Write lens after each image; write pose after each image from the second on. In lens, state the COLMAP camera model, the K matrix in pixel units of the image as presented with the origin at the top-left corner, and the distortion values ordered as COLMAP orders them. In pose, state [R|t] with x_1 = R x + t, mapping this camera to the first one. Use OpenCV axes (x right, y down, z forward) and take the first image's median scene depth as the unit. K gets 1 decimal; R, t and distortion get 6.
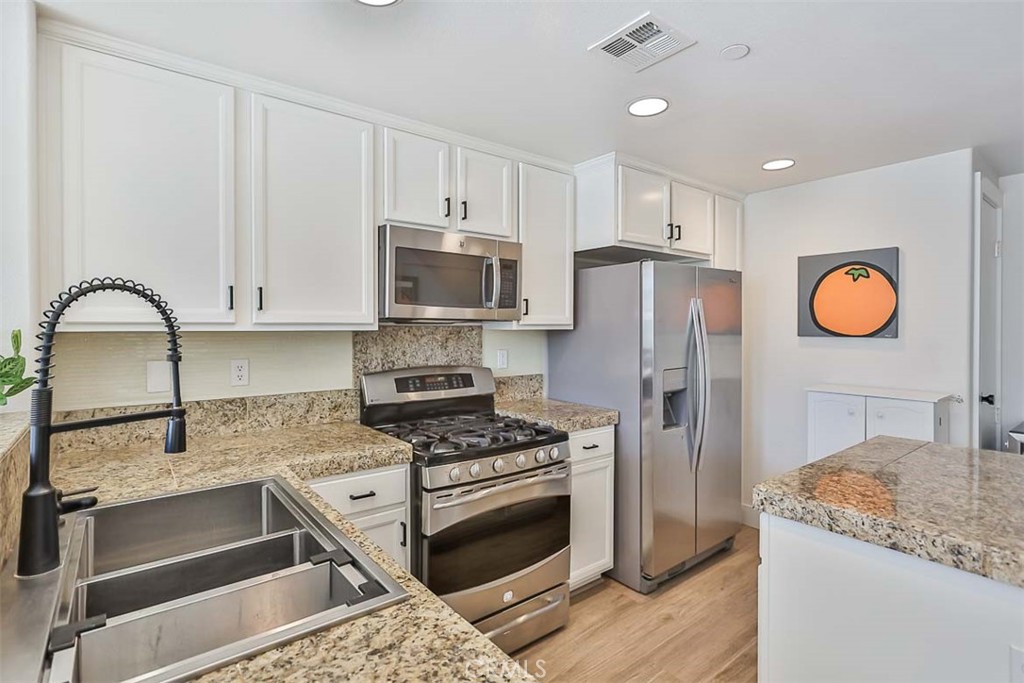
lens RADIAL K [[494.7, 0, 503.3], [0, 494.7, 330.9], [0, 0, 1]] dist [-0.005879, 0.002452]
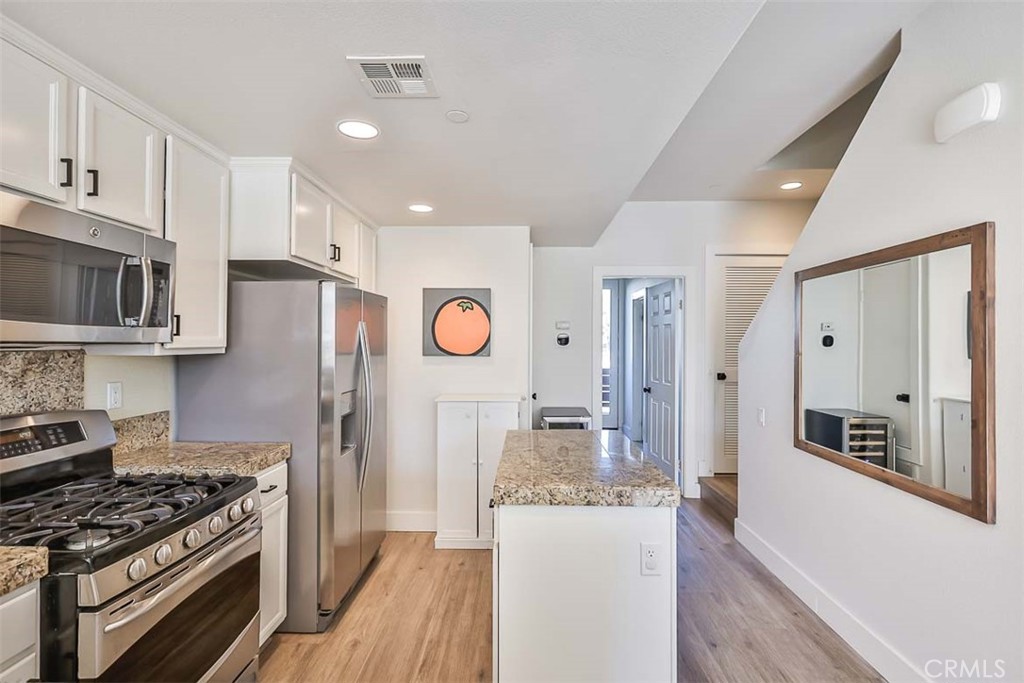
lens RADIAL K [[494.7, 0, 520.0], [0, 494.7, 338.1], [0, 0, 1]] dist [-0.005879, 0.002452]
pose [[0.619222, 0.009344, 0.785161, -0.228284], [0.002570, 0.999900, -0.013926, -0.016794], [-0.785212, 0.010642, 0.619136, 0.109493]]
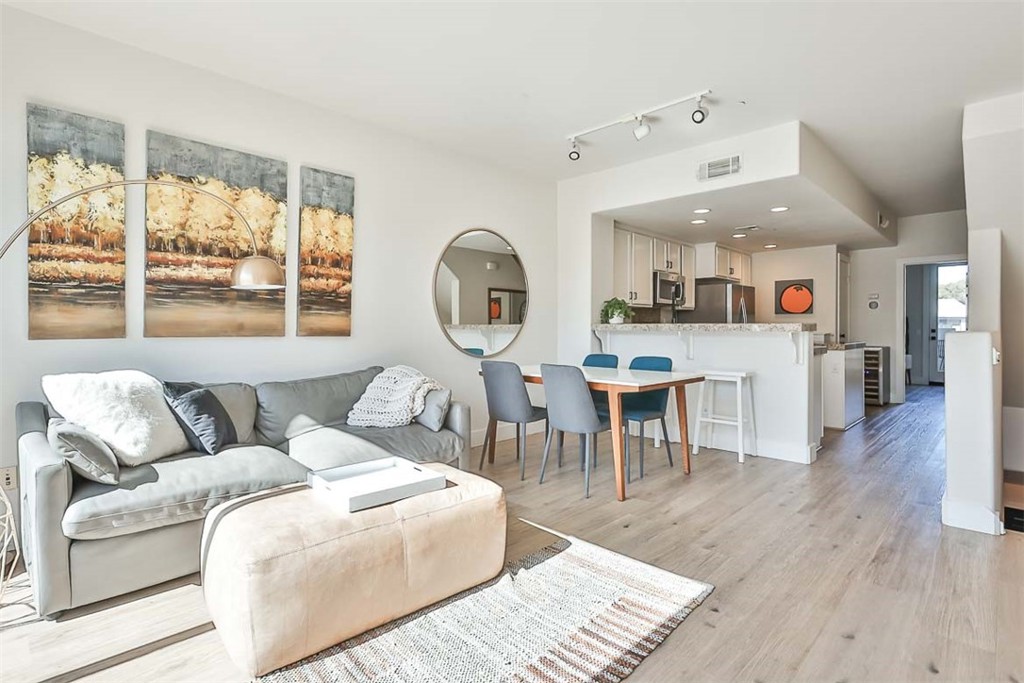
lens RADIAL K [[522.1, 0, 509.2], [0, 522.1, 334.5], [0, 0, 1]] dist [-0.004712, -0.002121]
pose [[0.989681, -0.001235, 0.143284, -1.295287], [0.001408, 0.999998, -0.001112, 0.137692], [-0.143283, 0.001302, 0.989681, -1.639359]]
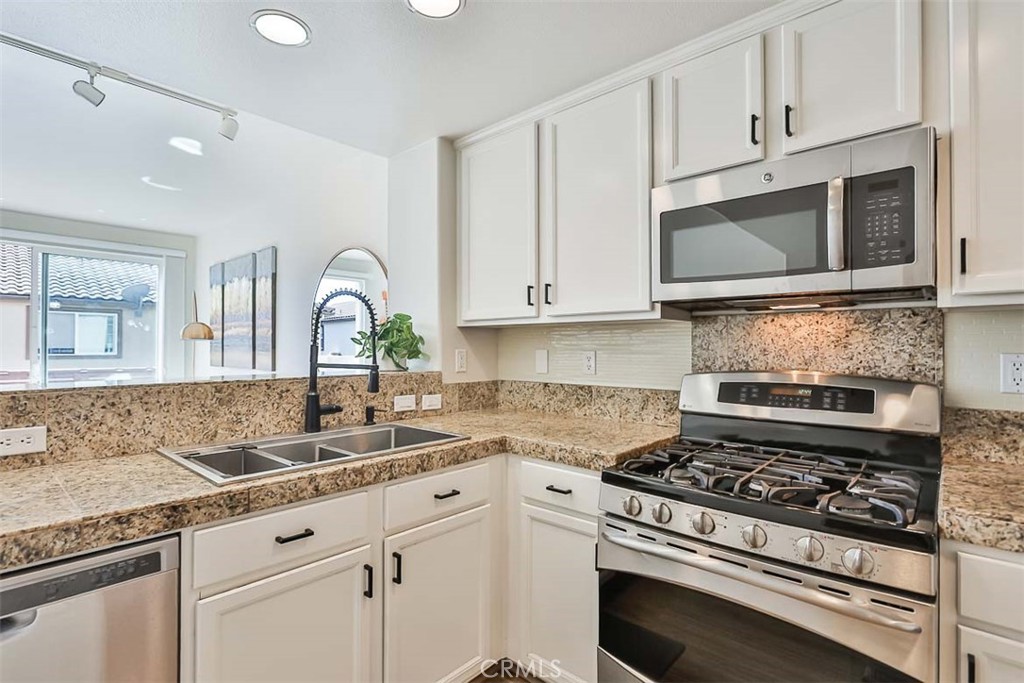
lens RADIAL K [[494.7, 0, 499.8], [0, 494.7, 337.9], [0, 0, 1]] dist [-0.005879, 0.002452]
pose [[0.167987, -0.019971, -0.985587, 0.433542], [-0.011681, 0.999684, -0.022248, 0.045177], [0.985720, 0.015250, 0.167701, 0.498883]]
